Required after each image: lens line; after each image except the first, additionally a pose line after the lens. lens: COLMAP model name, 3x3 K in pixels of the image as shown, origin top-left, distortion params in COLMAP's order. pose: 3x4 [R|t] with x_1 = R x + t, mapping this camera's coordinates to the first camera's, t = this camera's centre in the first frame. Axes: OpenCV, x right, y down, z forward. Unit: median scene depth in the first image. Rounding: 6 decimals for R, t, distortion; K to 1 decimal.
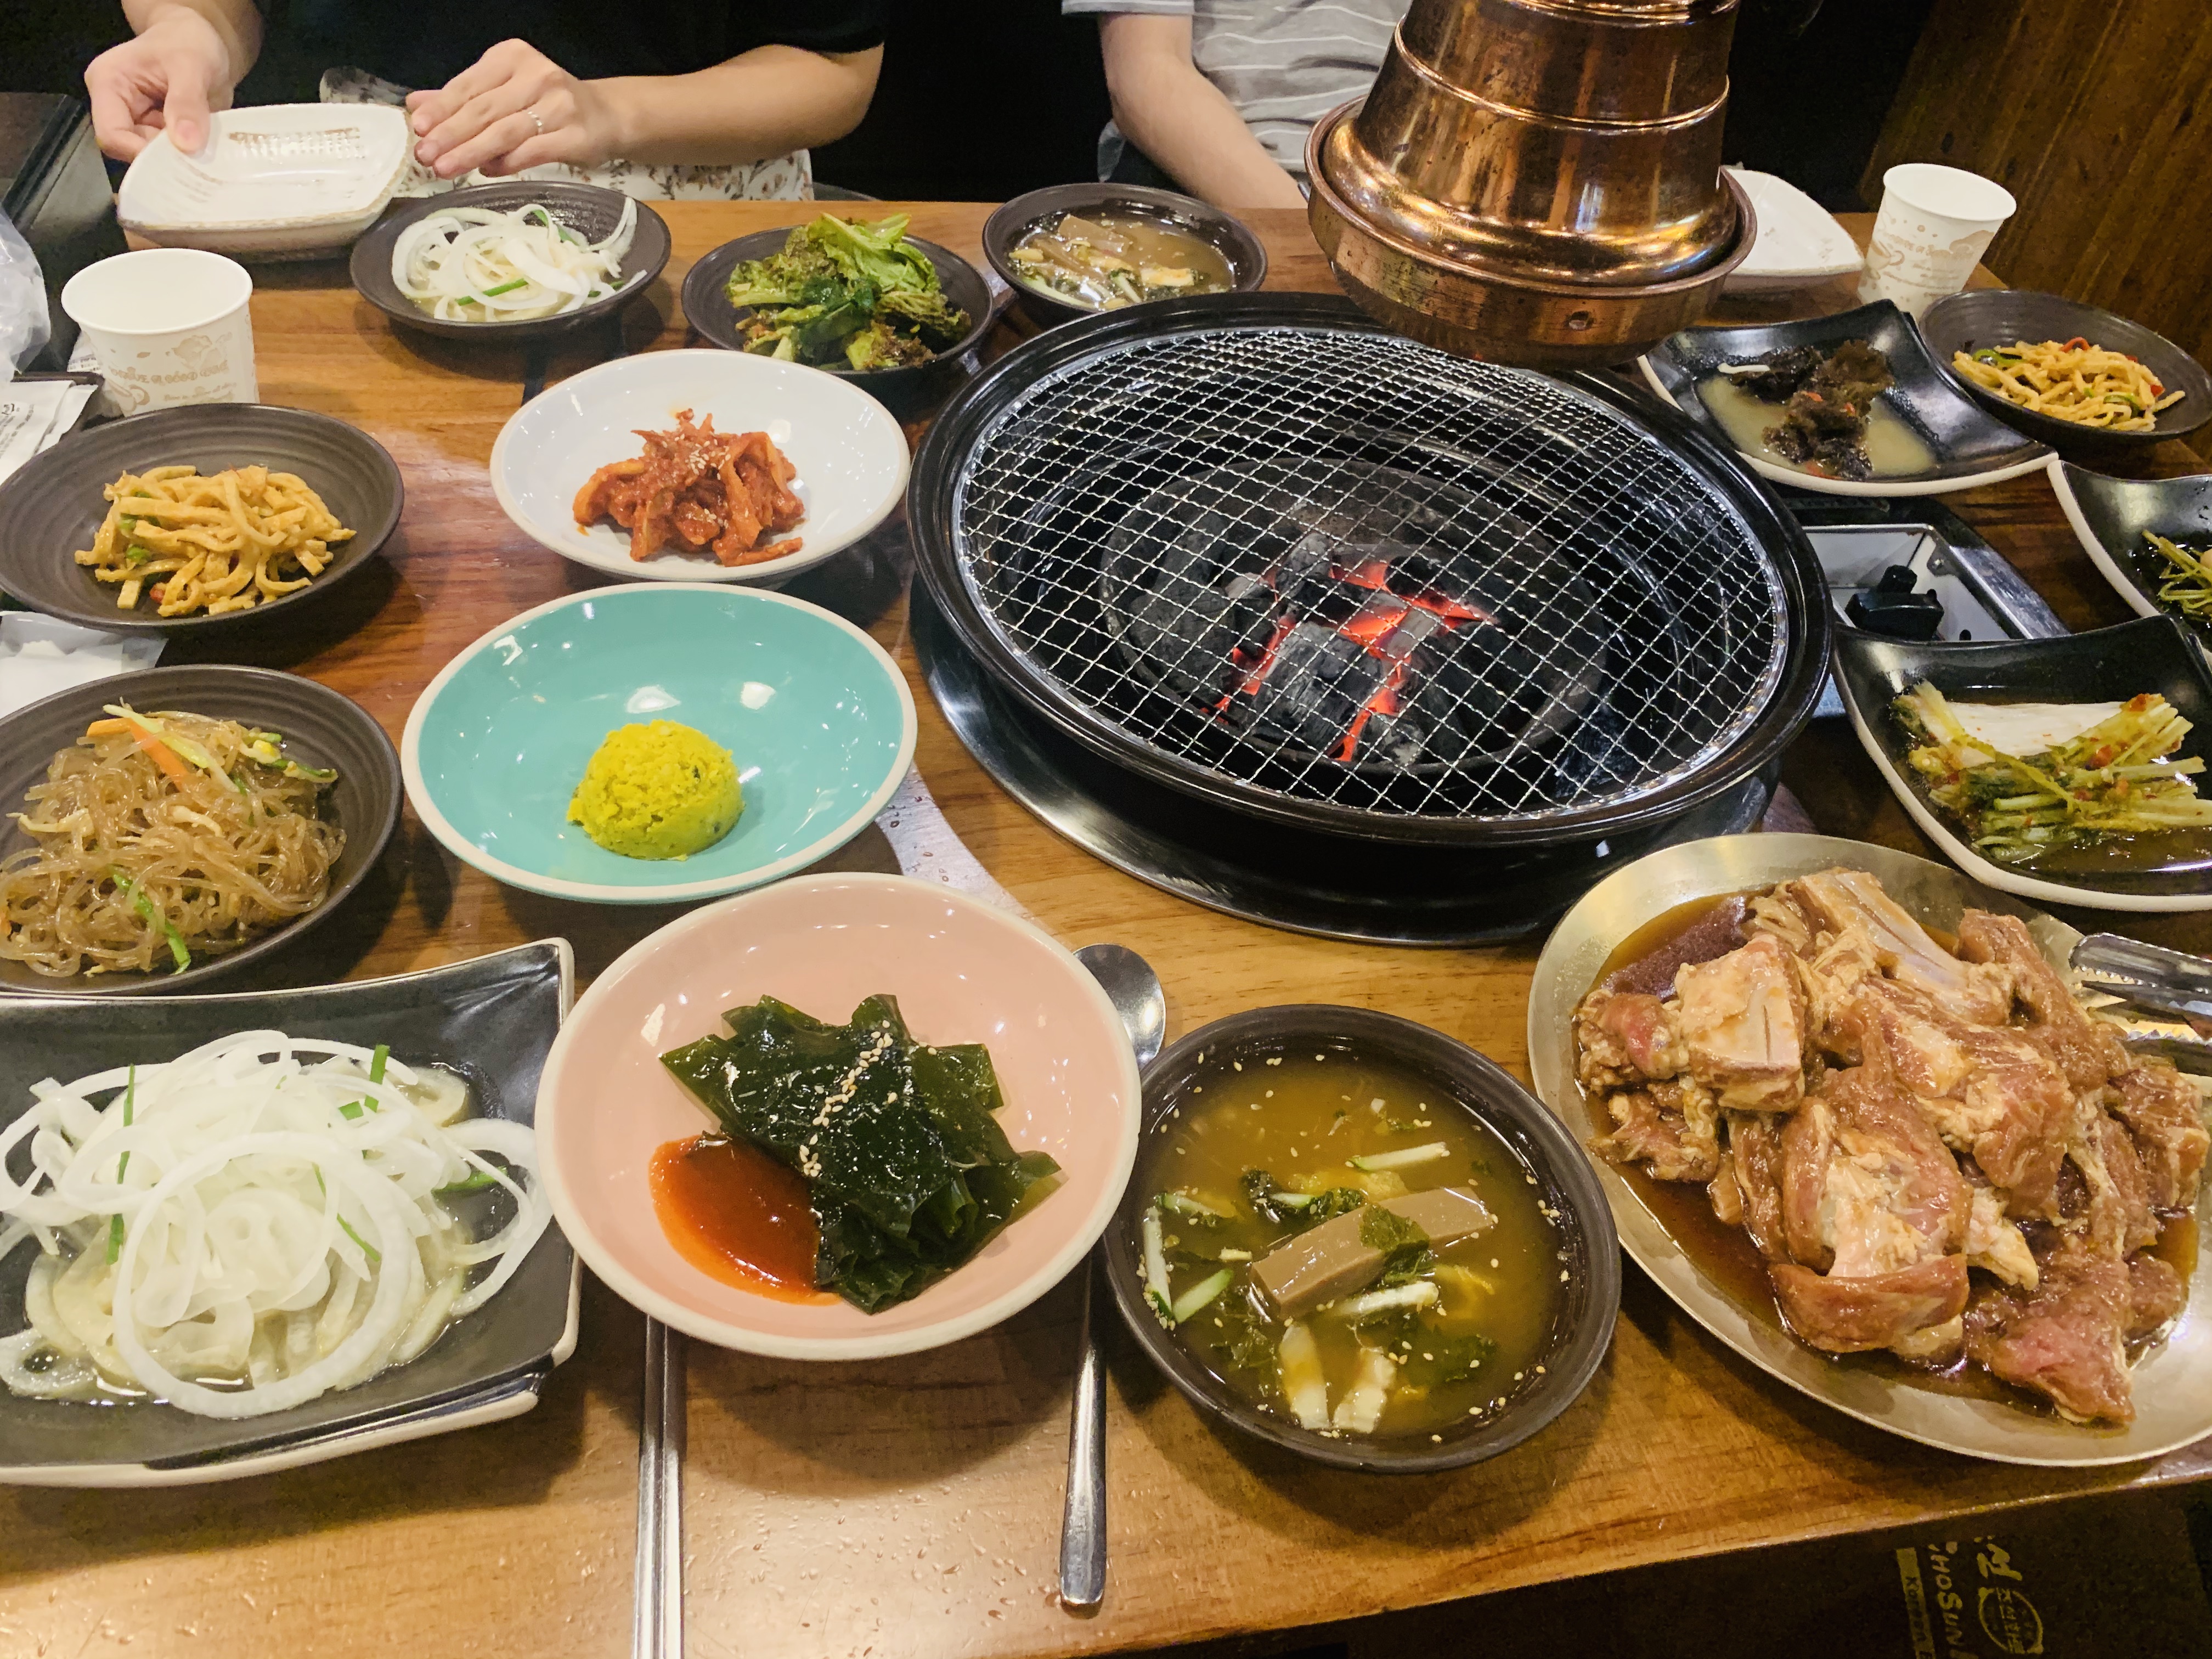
lens RADIAL K [[1687.1, 0, 1112.7], [0, 1687.1, 761.7], [0, 0, 1]] dist [-0.006706, 0.011131]
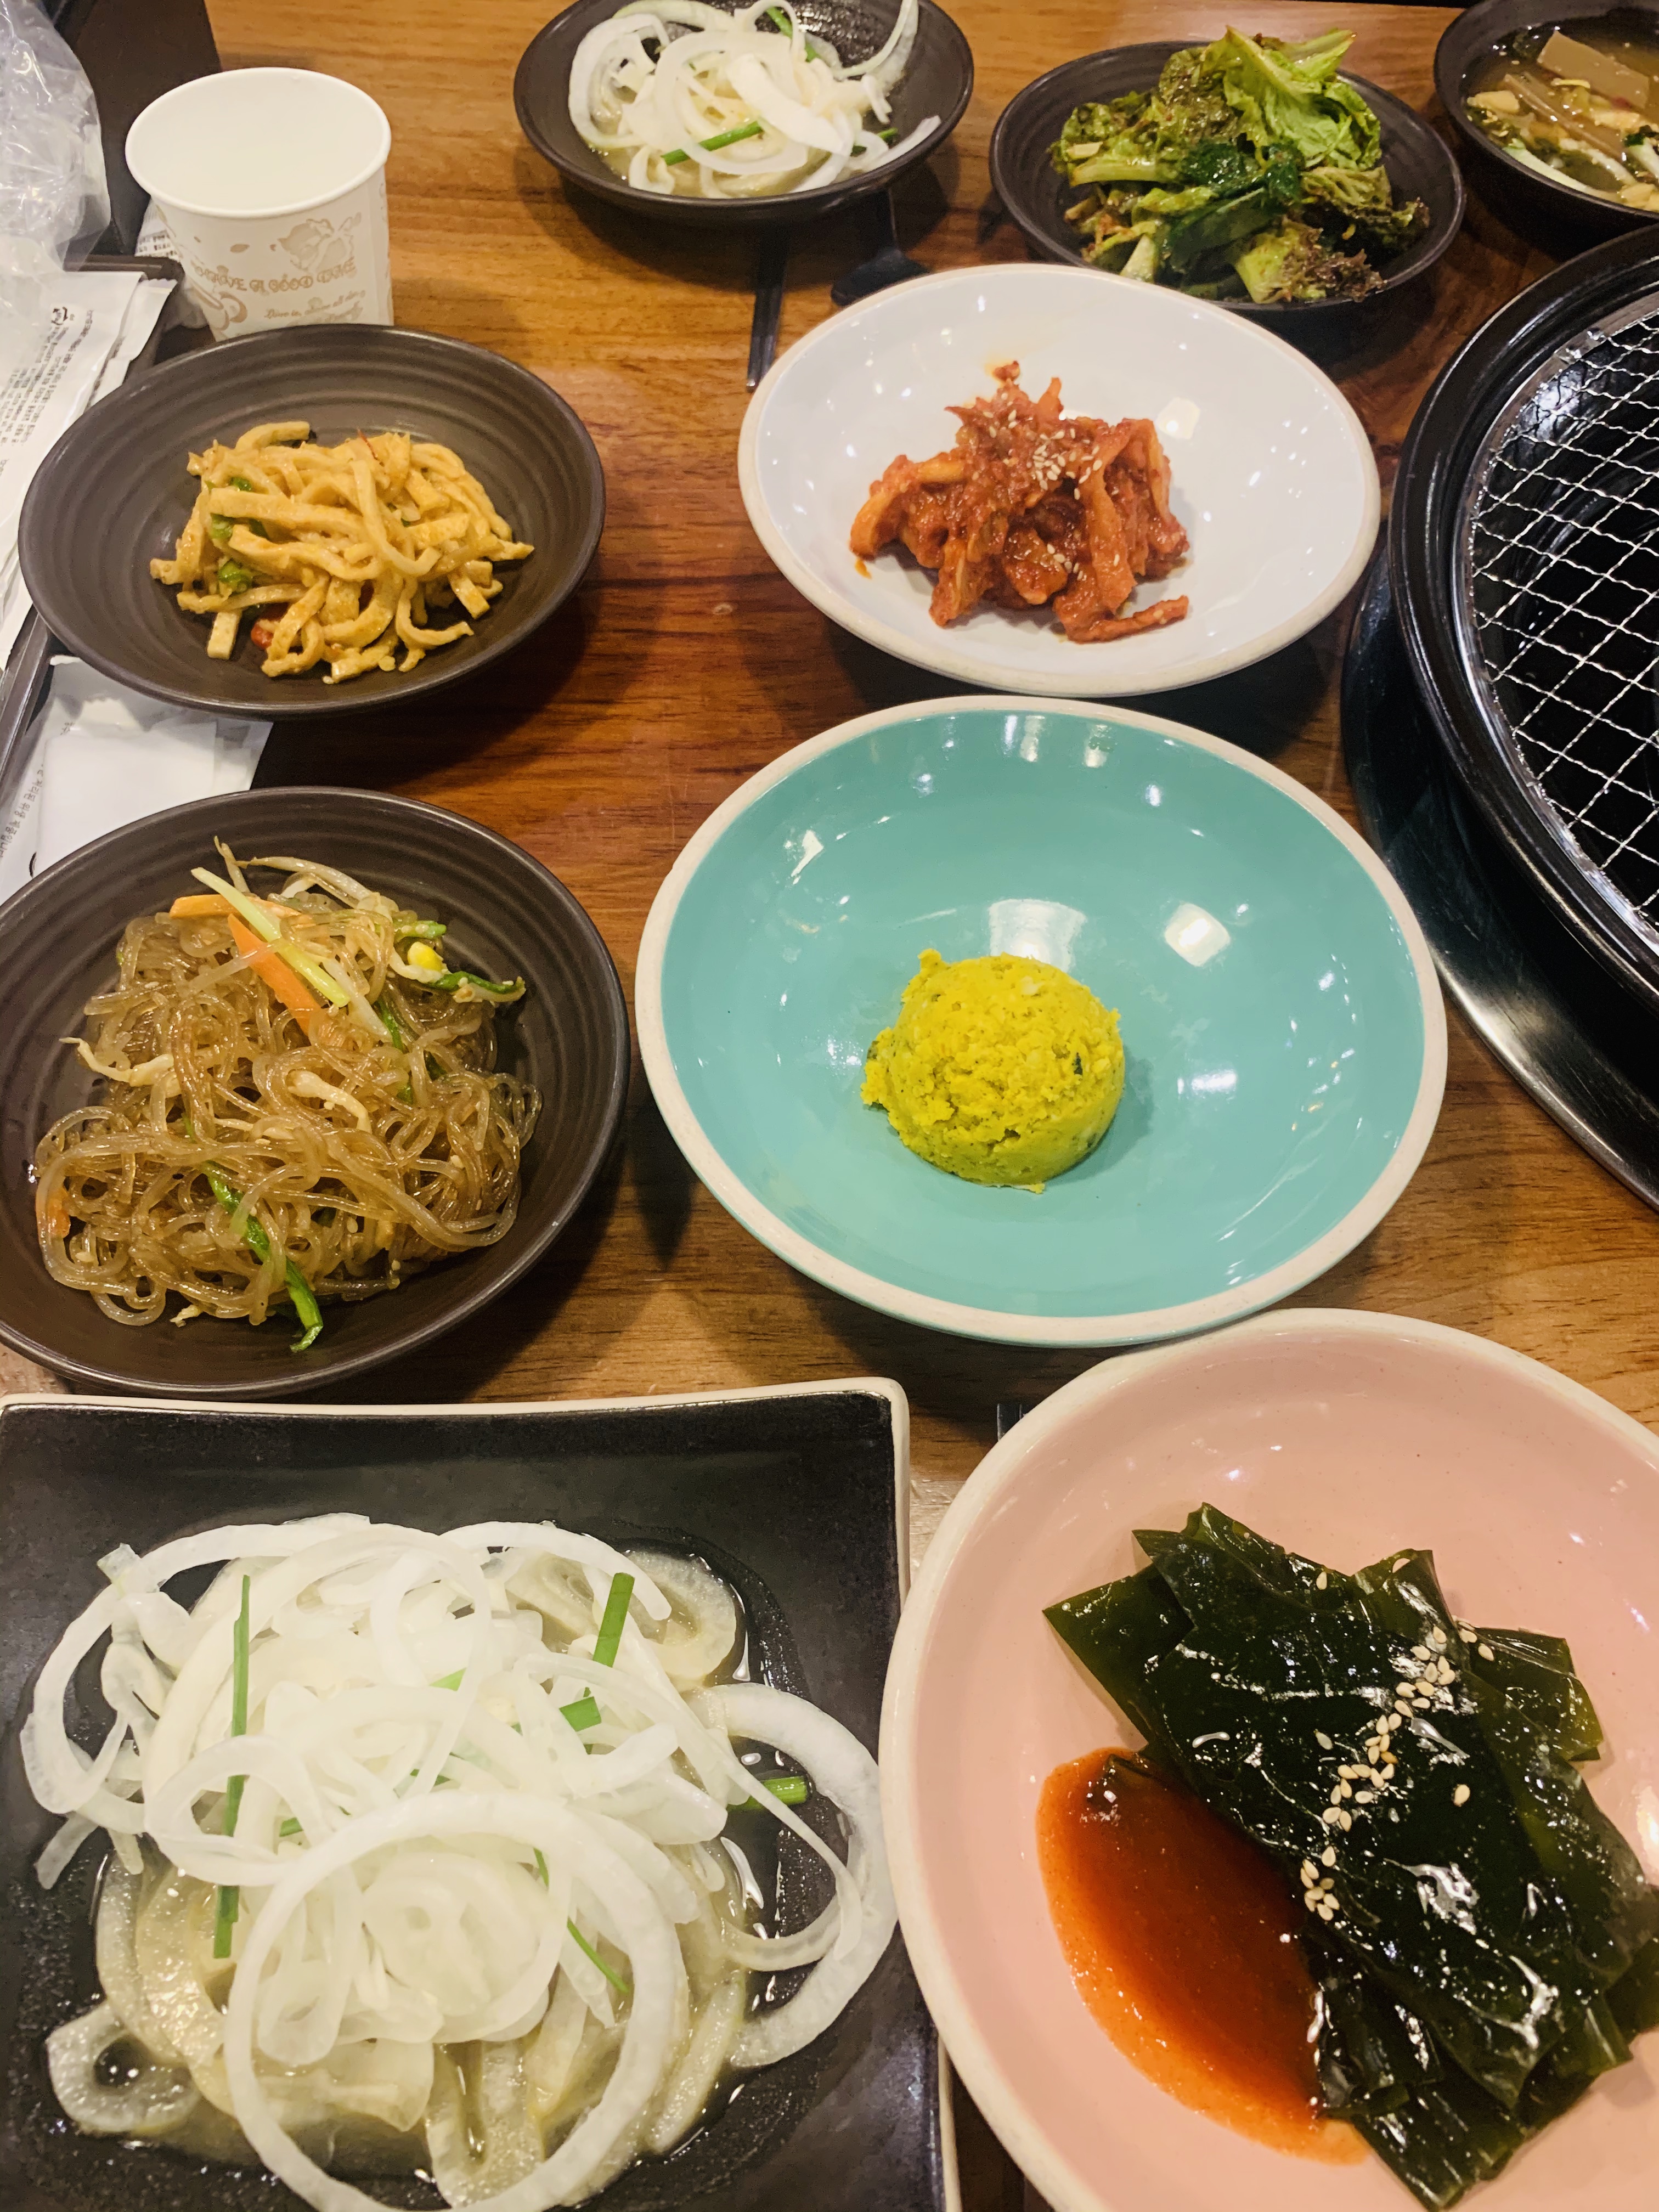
lens RADIAL K [[1687.1, 0, 826.7], [0, 1687.1, 994.9], [0, 0, 1]] dist [-0.006706, 0.011131]
pose [[0.980277, 0.119763, -0.157207, -0.243409], [-0.080534, 0.968497, 0.235644, -0.153609], [0.180475, -0.218336, 0.959040, 0.397244]]
